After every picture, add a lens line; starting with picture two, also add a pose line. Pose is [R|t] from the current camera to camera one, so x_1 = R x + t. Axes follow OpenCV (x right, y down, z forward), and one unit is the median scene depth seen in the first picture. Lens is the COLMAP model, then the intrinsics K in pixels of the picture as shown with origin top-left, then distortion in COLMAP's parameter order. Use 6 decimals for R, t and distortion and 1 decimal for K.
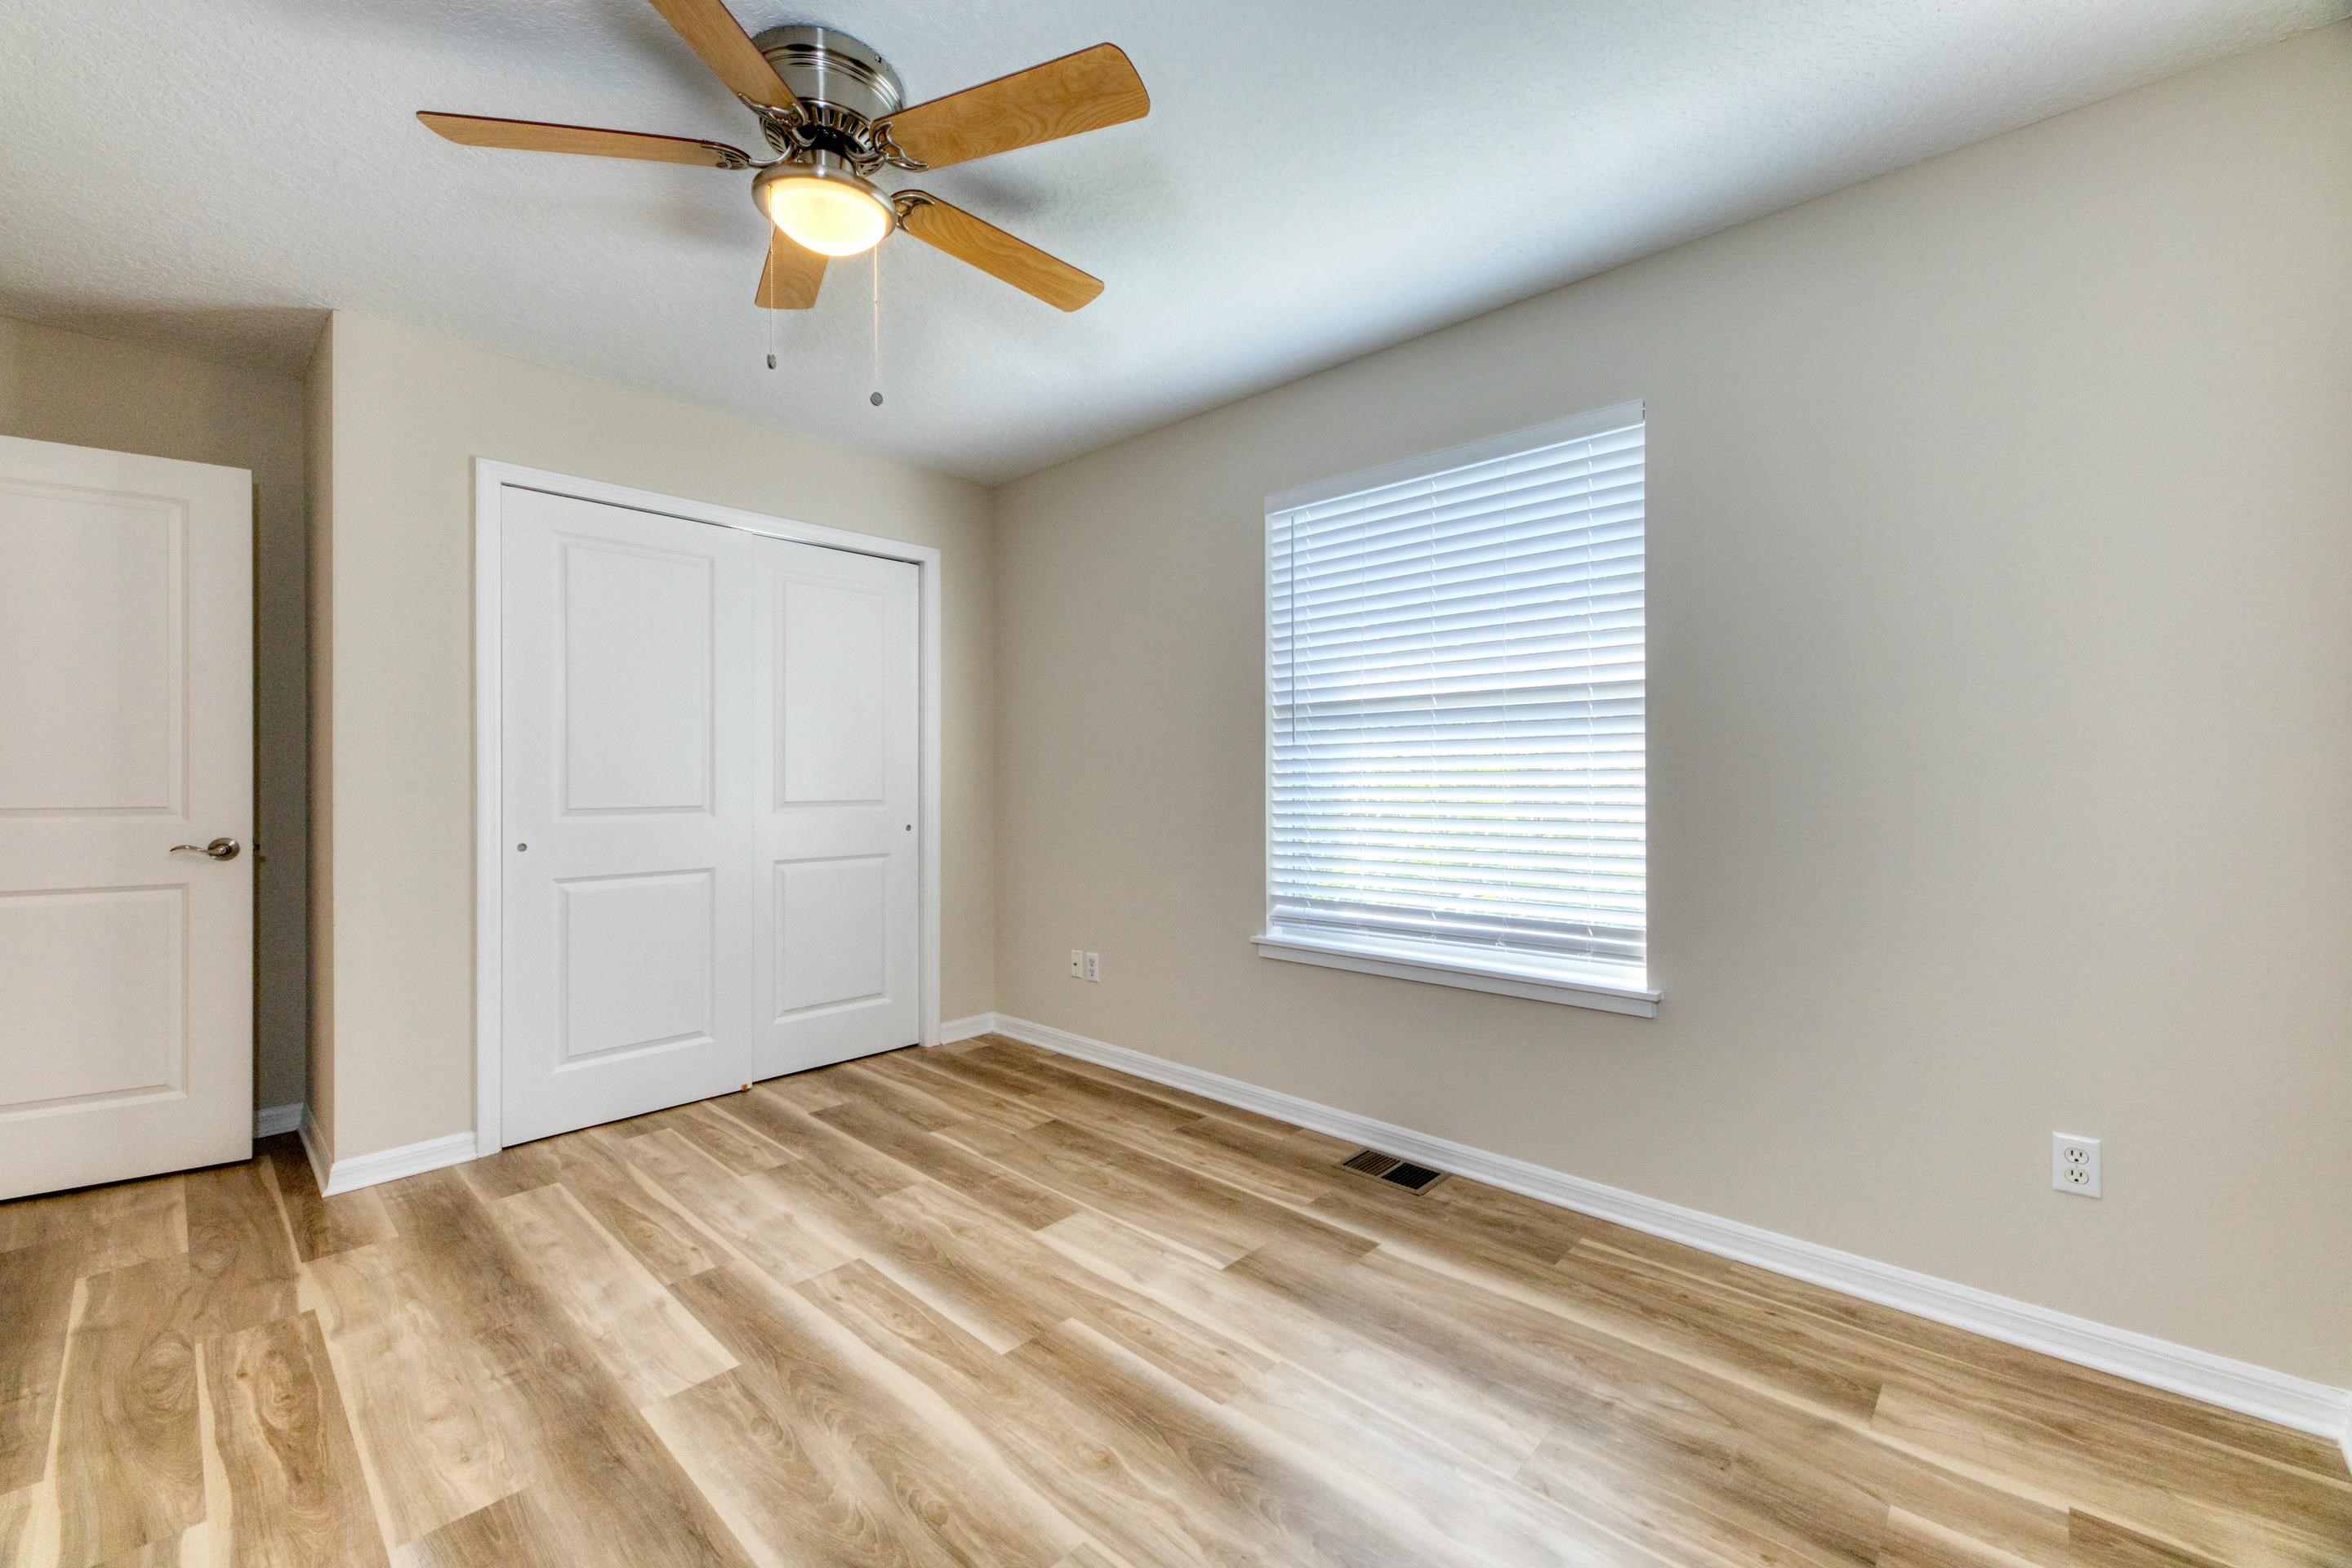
lens RADIAL K [[947.8, 0, 1178.6], [0, 947.8, 771.8], [0, 0, 1]] dist [0.000921, -0.003571]
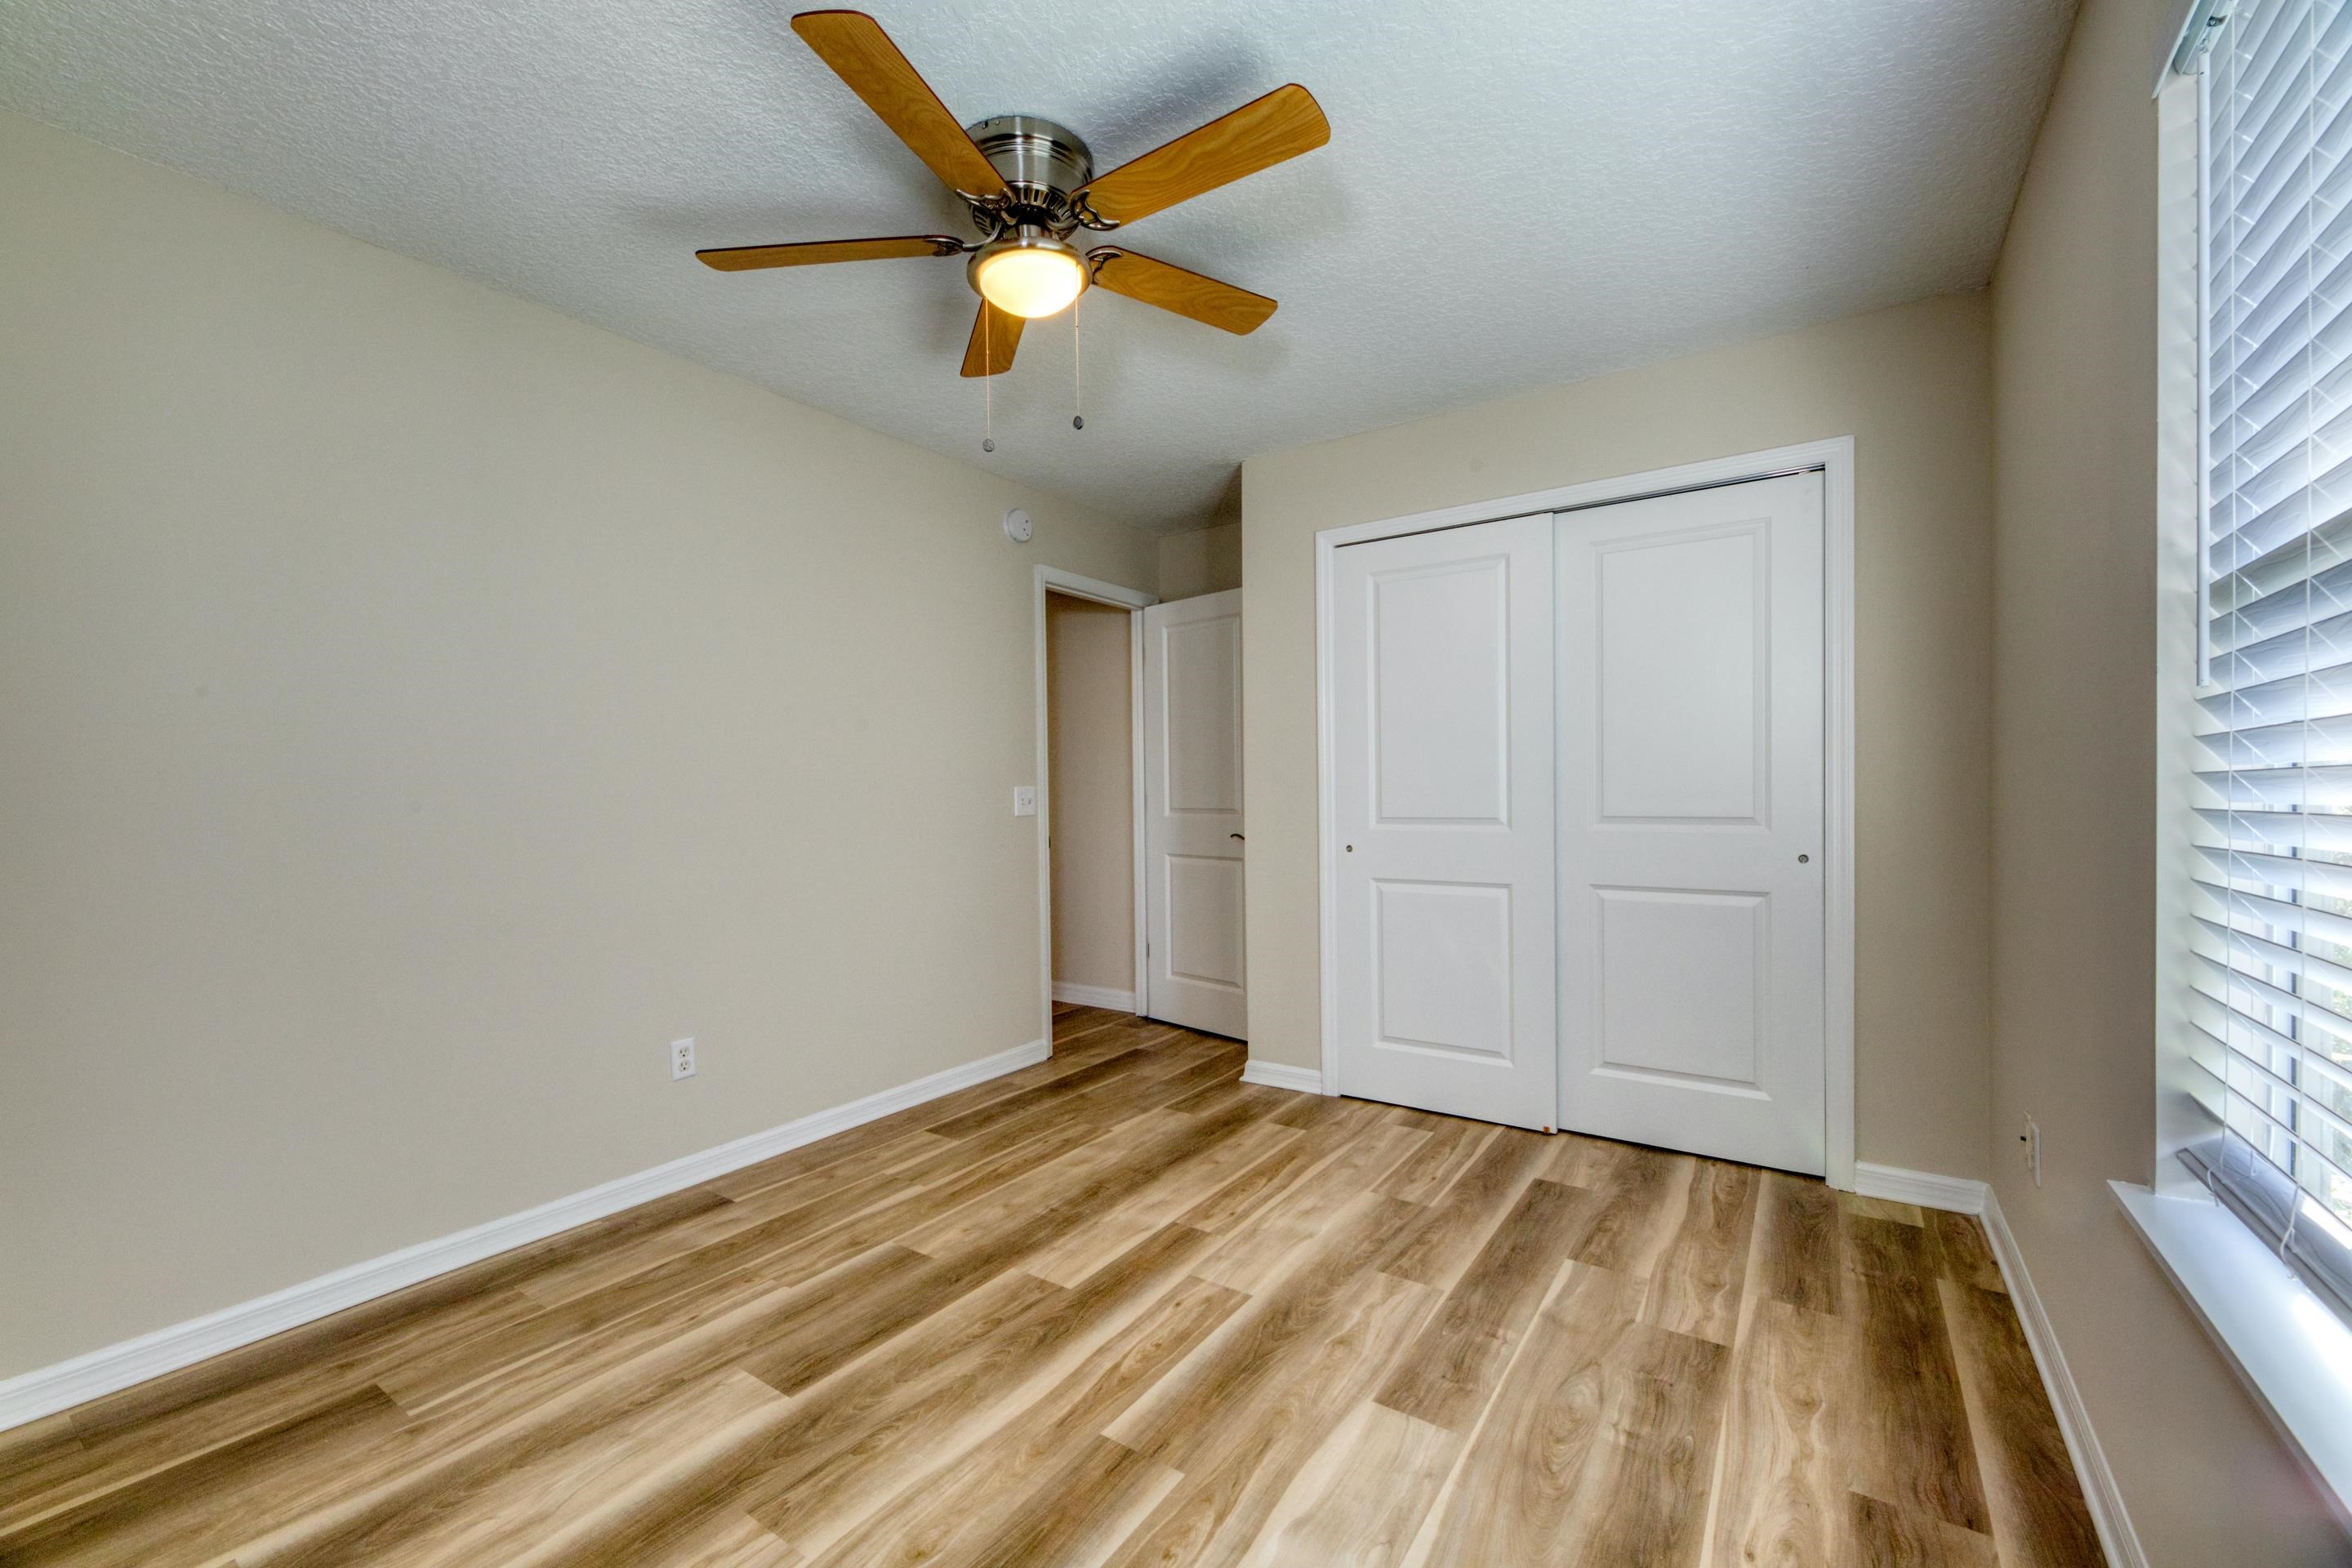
lens RADIAL K [[961.9, 0, 1174.5], [0, 961.9, 805.1], [0, 0, 1]] dist [-0.000183, -0.004417]
pose [[0.139793, 0.015433, -0.990060, 0.527479], [0.014281, 0.999743, 0.017600, 0.002349], [0.990078, -0.016600, 0.139537, 0.698864]]
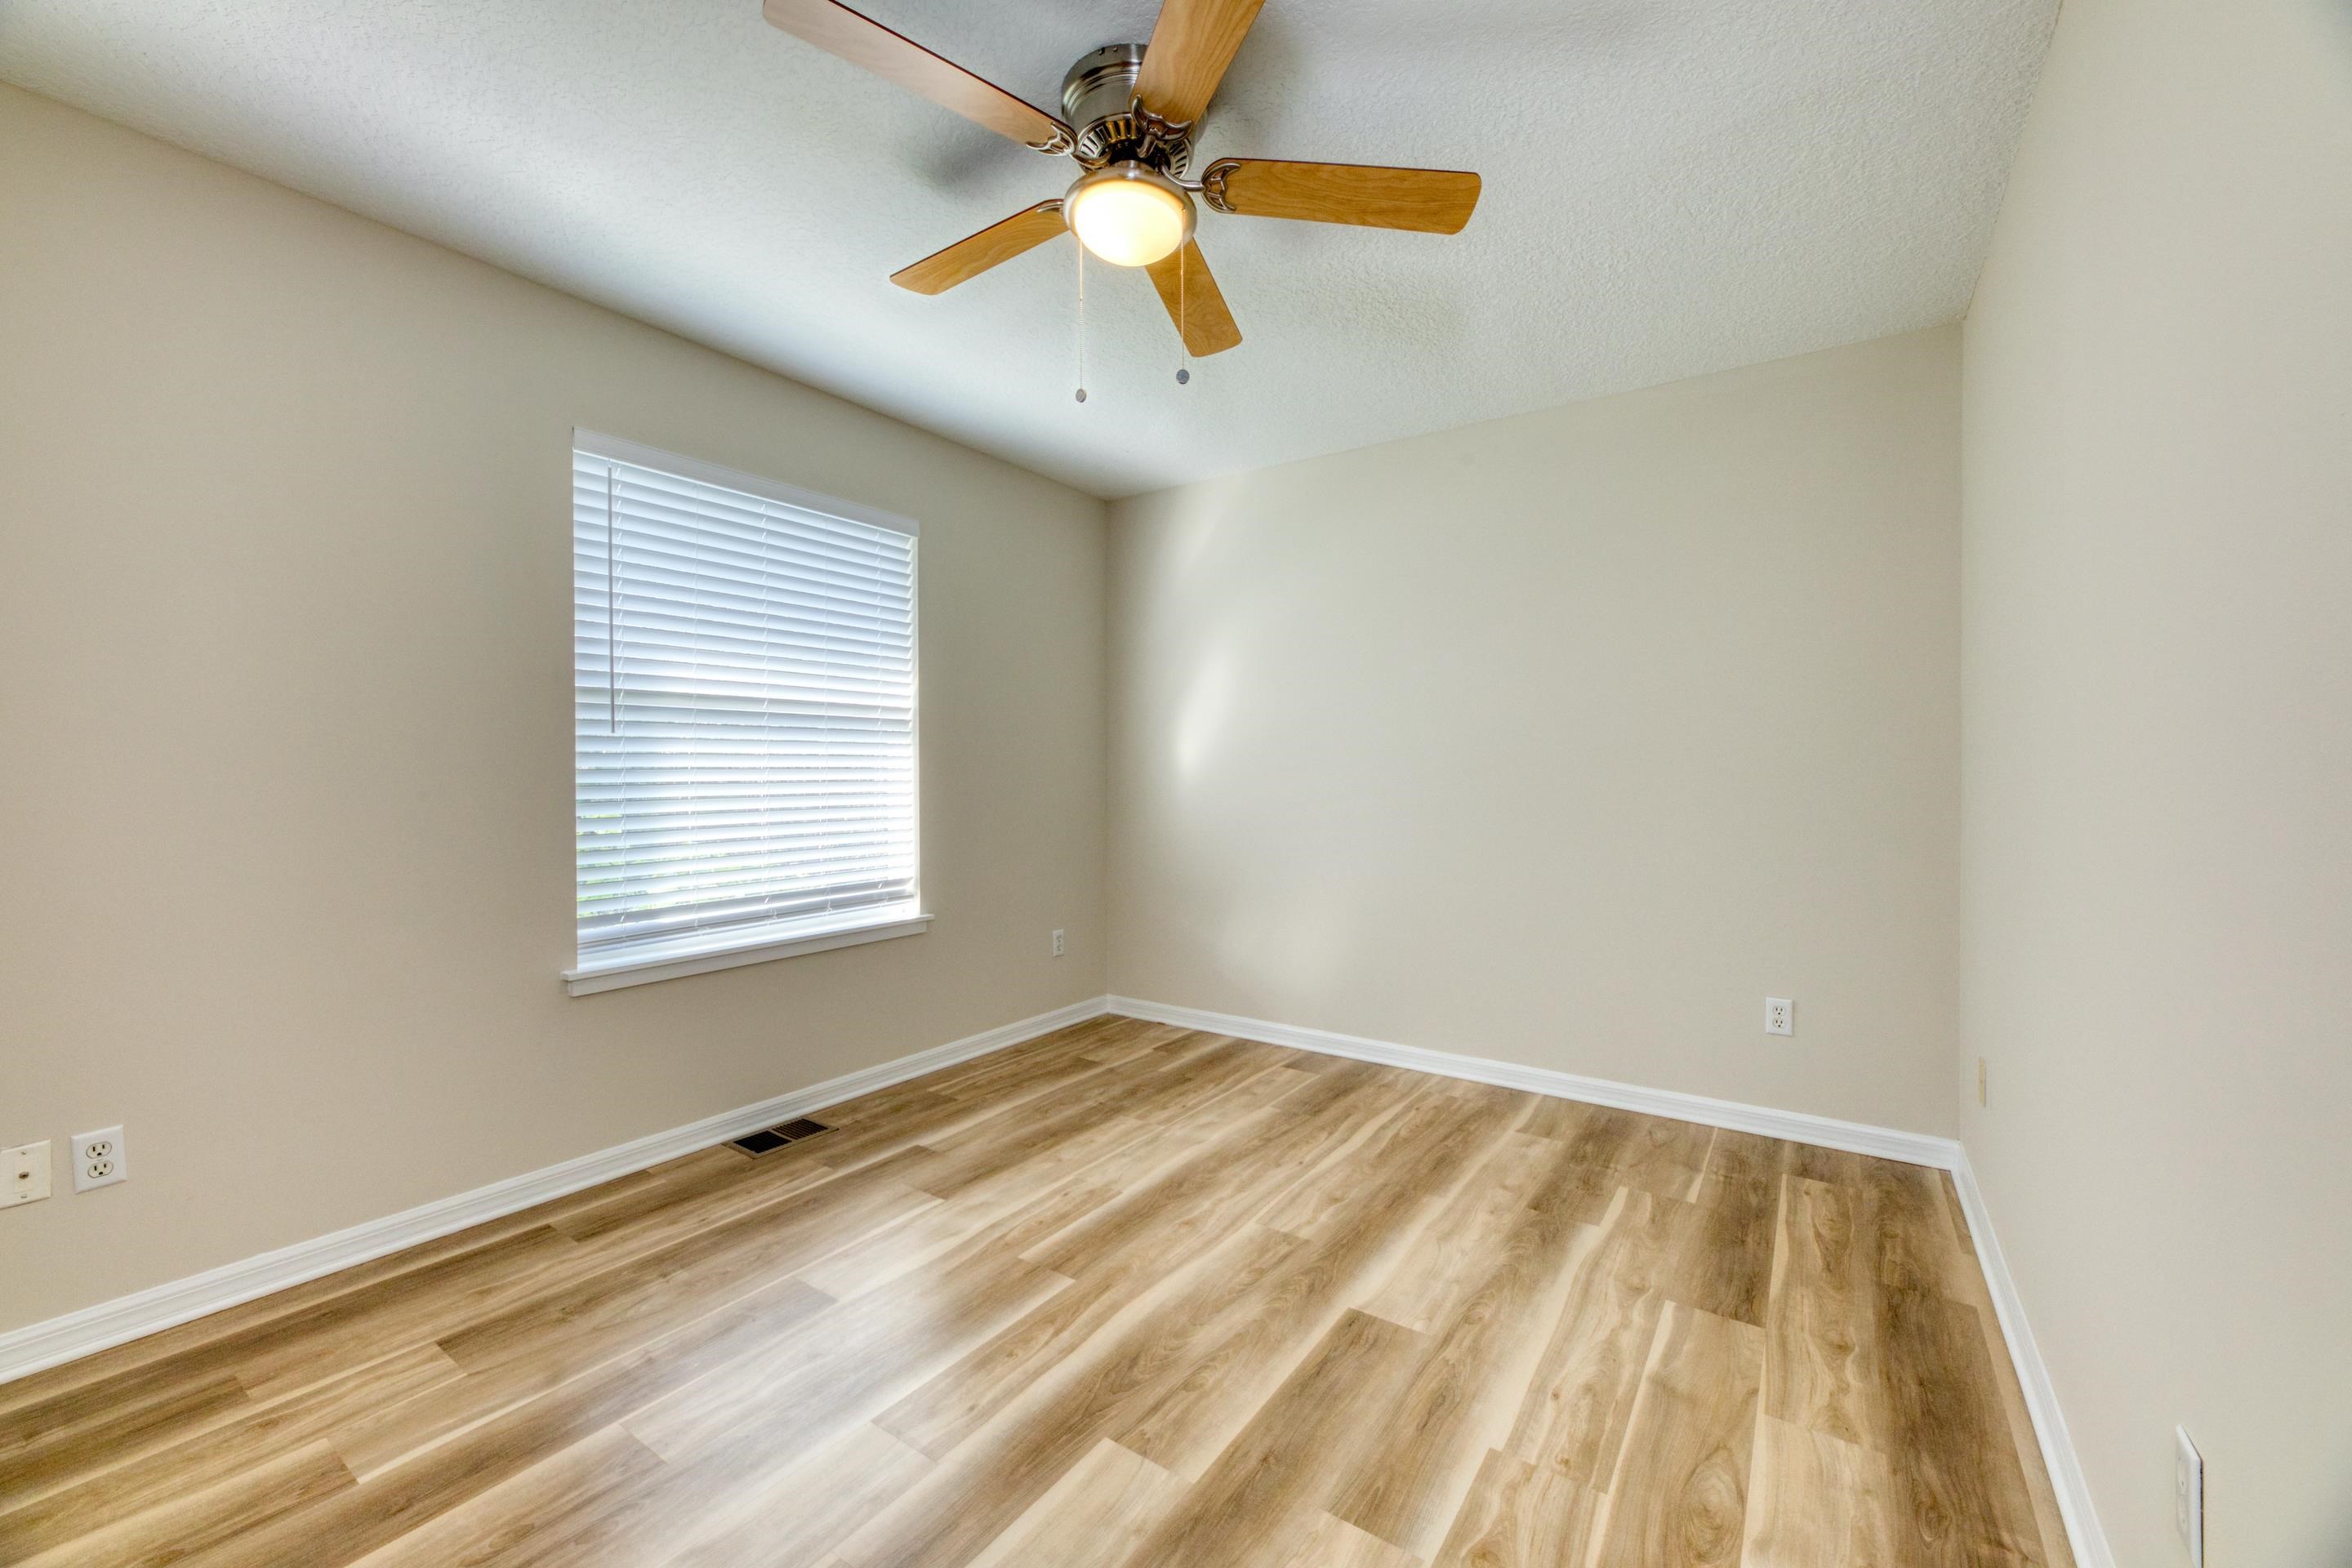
lens RADIAL K [[907.9, 0, 1176.3], [0, 907.9, 773.2], [0, 0, 1]] dist [-0.008560, -0.000162]
pose [[-0.137064, 0.001298, 0.990561, -0.939575], [-0.003721, 0.999991, -0.001825, 0.005999], [-0.990555, -0.003936, -0.137058, 0.757535]]
